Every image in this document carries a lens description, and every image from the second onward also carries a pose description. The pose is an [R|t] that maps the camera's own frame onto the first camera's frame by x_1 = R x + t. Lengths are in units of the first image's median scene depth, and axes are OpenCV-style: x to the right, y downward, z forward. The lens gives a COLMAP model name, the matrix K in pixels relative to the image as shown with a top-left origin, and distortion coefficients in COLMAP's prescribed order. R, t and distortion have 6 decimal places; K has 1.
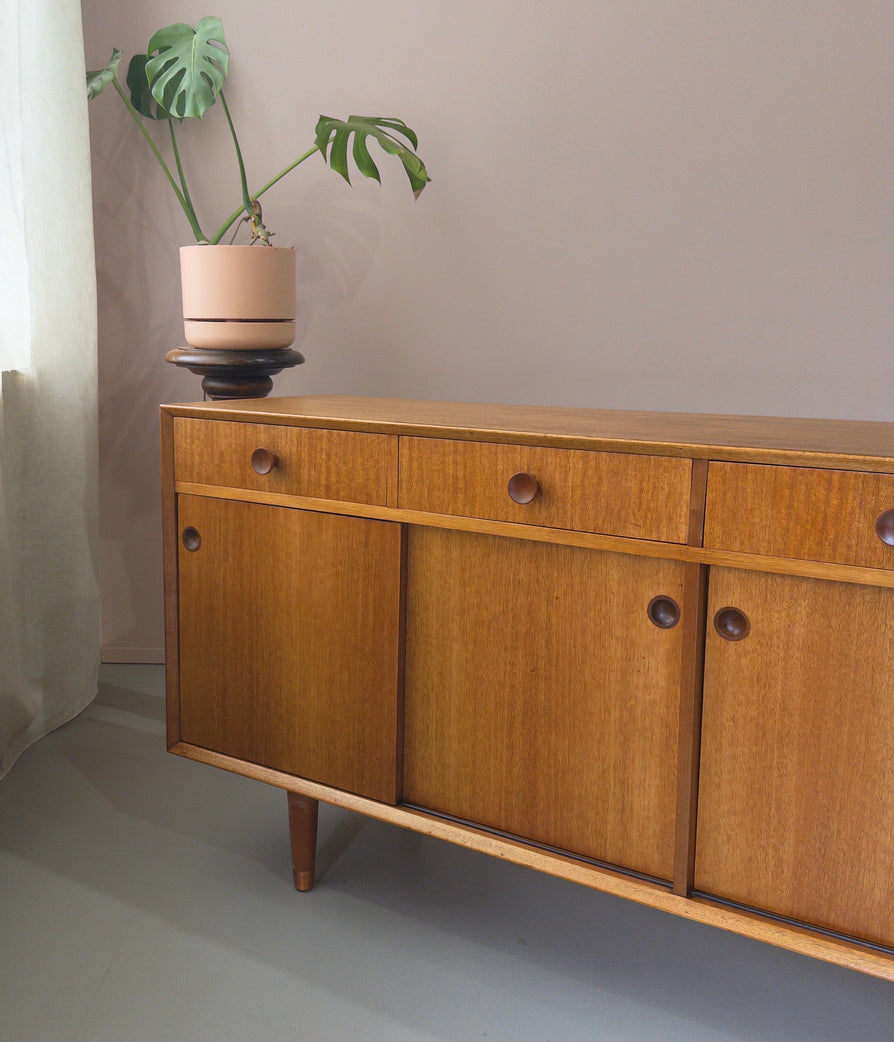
lens RADIAL K [[1127.3, 0, 383.7], [0, 1127.3, 517.7], [0, 0, 1]] dist [0.141577, 0.000000]
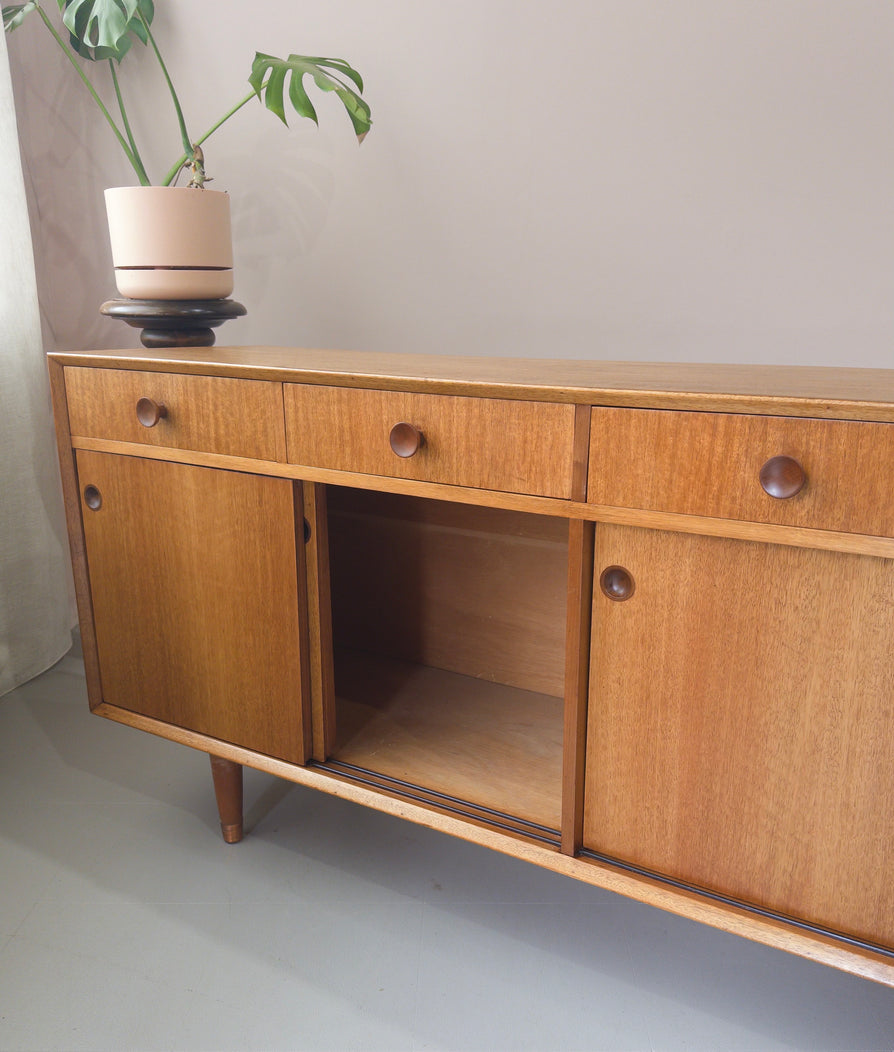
lens RADIAL K [[925.7, 0, 483.3], [0, 925.7, 593.0], [0, 0, 1]] dist [0.156223, -0.172440]
pose [[0.998422, -0.018616, 0.052979, 0.129404], [0.011790, 0.991915, 0.126353, 0.002202], [-0.054903, -0.125529, 0.990570, 0.209130]]
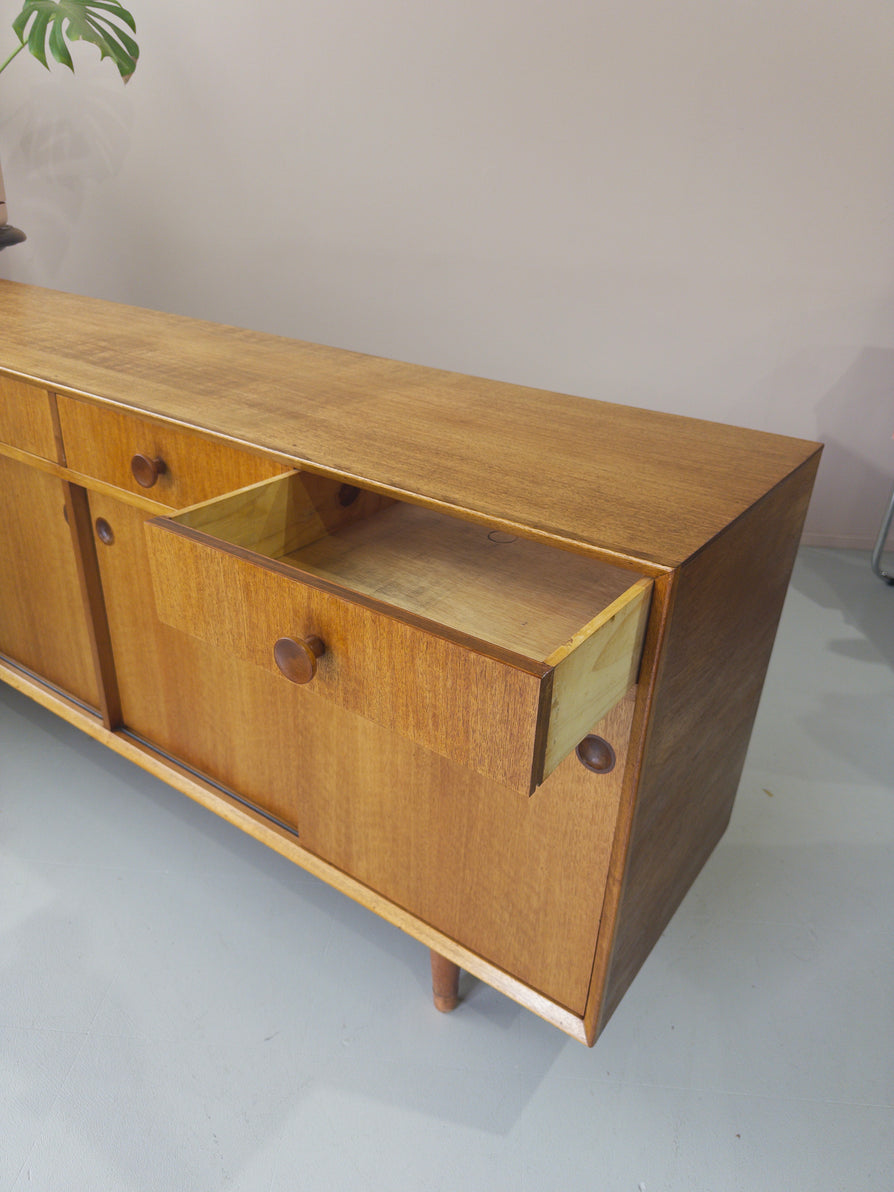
lens RADIAL K [[850.5, 0, 446.0], [0, 850.5, 580.8], [0, 0, 1]] dist [0.056396, -0.024172]
pose [[0.998900, 0.044097, -0.015913, 0.570545], [-0.037928, 0.959671, 0.278556, -0.101718], [0.027555, -0.277646, 0.960288, 0.116919]]
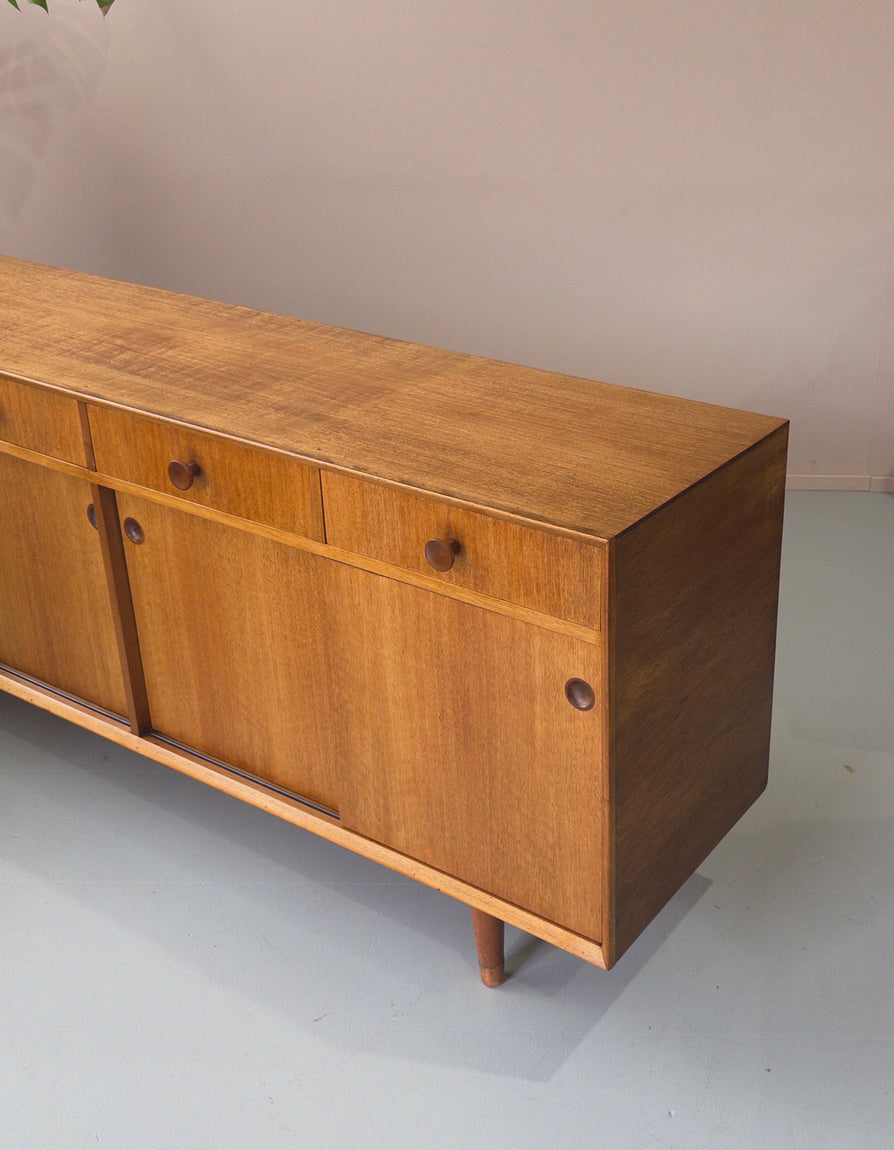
lens RADIAL K [[1305.9, 0, 604.4], [0, 1305.9, 488.5], [0, 0, 1]] dist [0.107094, 0.000000]
pose [[0.999809, -0.012144, 0.015334, 0.659643], [0.008375, 0.974218, 0.225455, -0.221955], [-0.017677, -0.225283, 0.974133, -0.306175]]
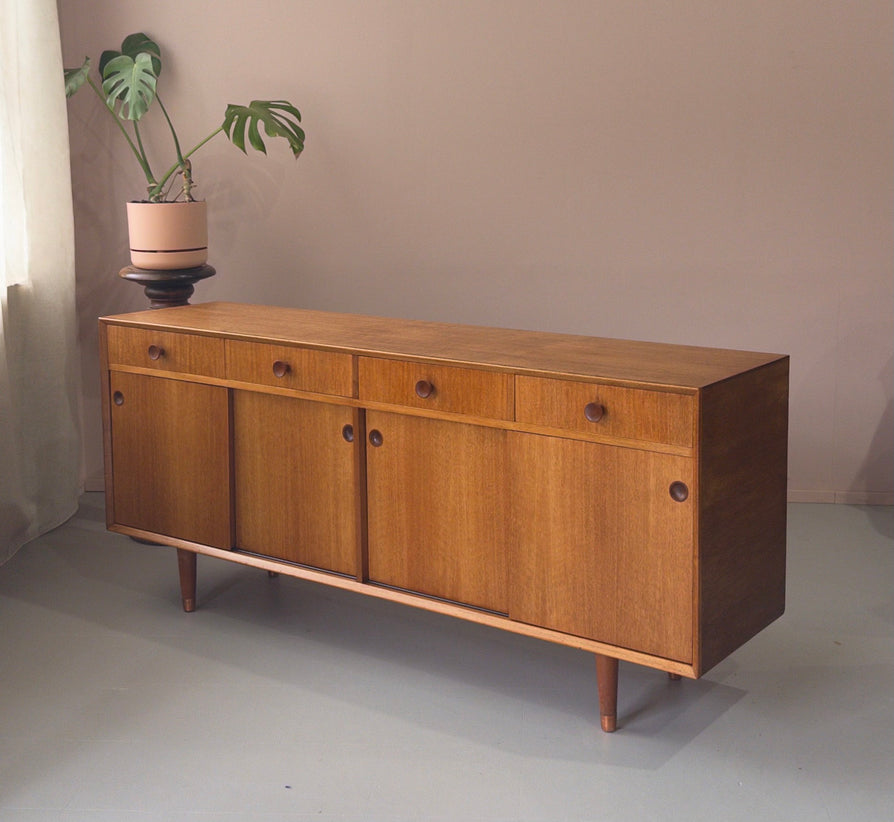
lens RADIAL K [[1367.7, 0, 452.4], [0, 1367.7, 328.7], [0, 0, 1]] dist [0.219746, 0.000000]
pose [[0.999387, -0.013858, -0.032137, 0.433801], [0.013070, 0.999612, -0.024593, -0.029599], [0.032465, 0.024157, 0.999181, -1.137769]]
